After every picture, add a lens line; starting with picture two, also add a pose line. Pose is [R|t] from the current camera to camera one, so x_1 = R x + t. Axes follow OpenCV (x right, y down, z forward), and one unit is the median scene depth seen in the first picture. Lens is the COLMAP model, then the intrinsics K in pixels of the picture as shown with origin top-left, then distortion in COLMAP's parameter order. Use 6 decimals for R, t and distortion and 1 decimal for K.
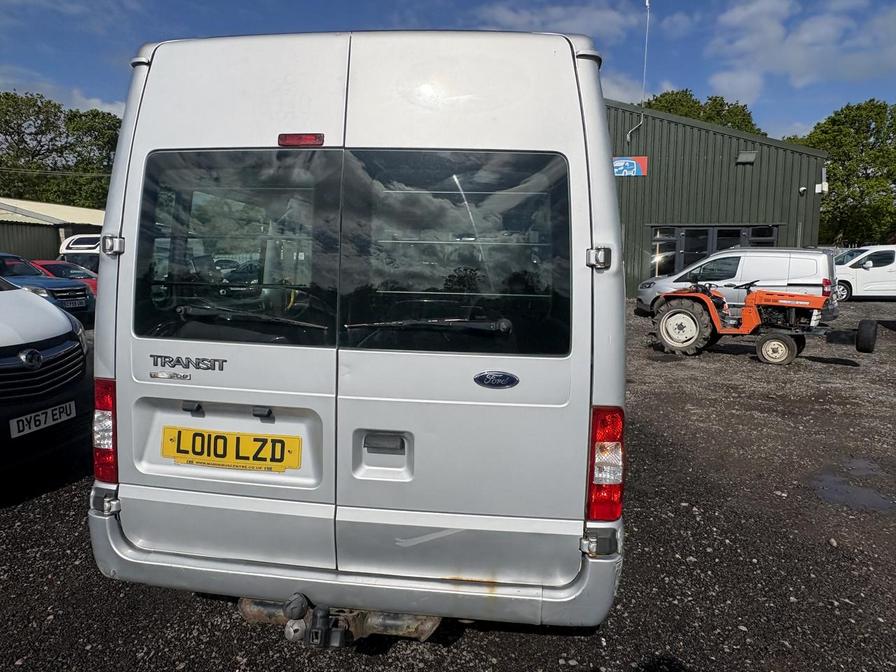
lens RADIAL K [[577.6, 0, 449.4], [0, 577.6, 331.2], [0, 0, 1]] dist [0.000875, 0.002759]
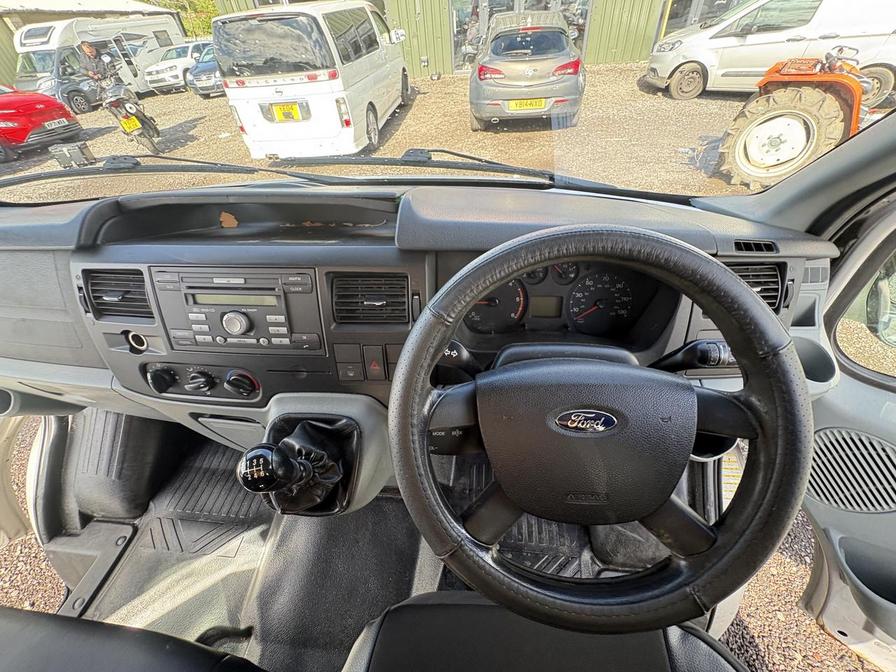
lens RADIAL K [[356.2, 0, 452.1], [0, 356.2, 335.1], [0, 0, 1]] dist [0.000471, -0.000078]
pose [[0.996975, -0.074540, -0.022029, 0.198186], [0.073856, 0.820147, 0.567367, -0.353257], [-0.024225, -0.567277, 0.823171, 2.523975]]
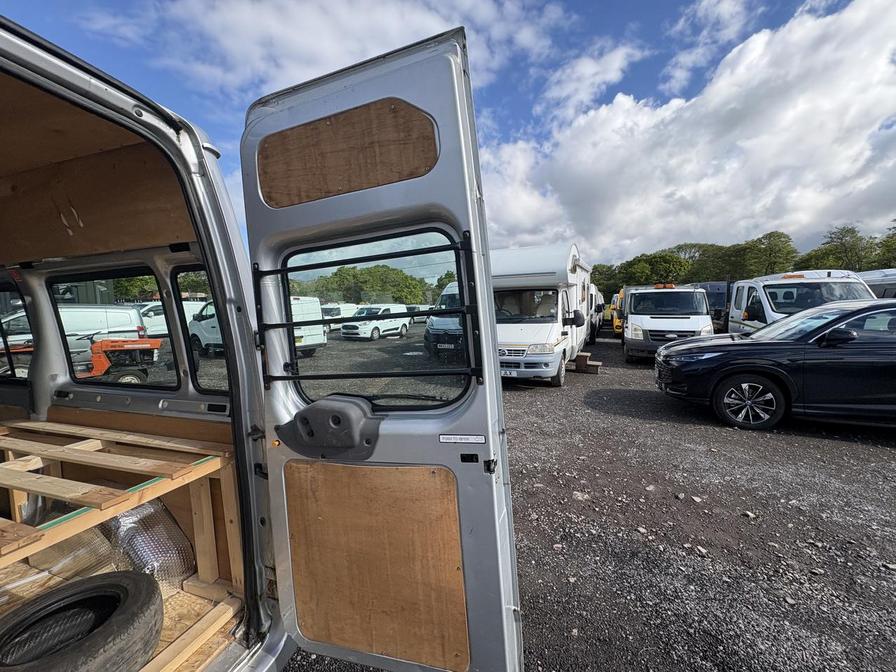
lens RADIAL K [[356.2, 0, 448.7], [0, 356.2, 337.9], [0, 0, 1]] dist [0.000471, -0.000078]
pose [[0.201048, -0.094545, 0.975008, -0.296607], [0.133035, 0.988745, 0.068445, -0.113621], [-0.970506, 0.115949, 0.211363, 0.429884]]
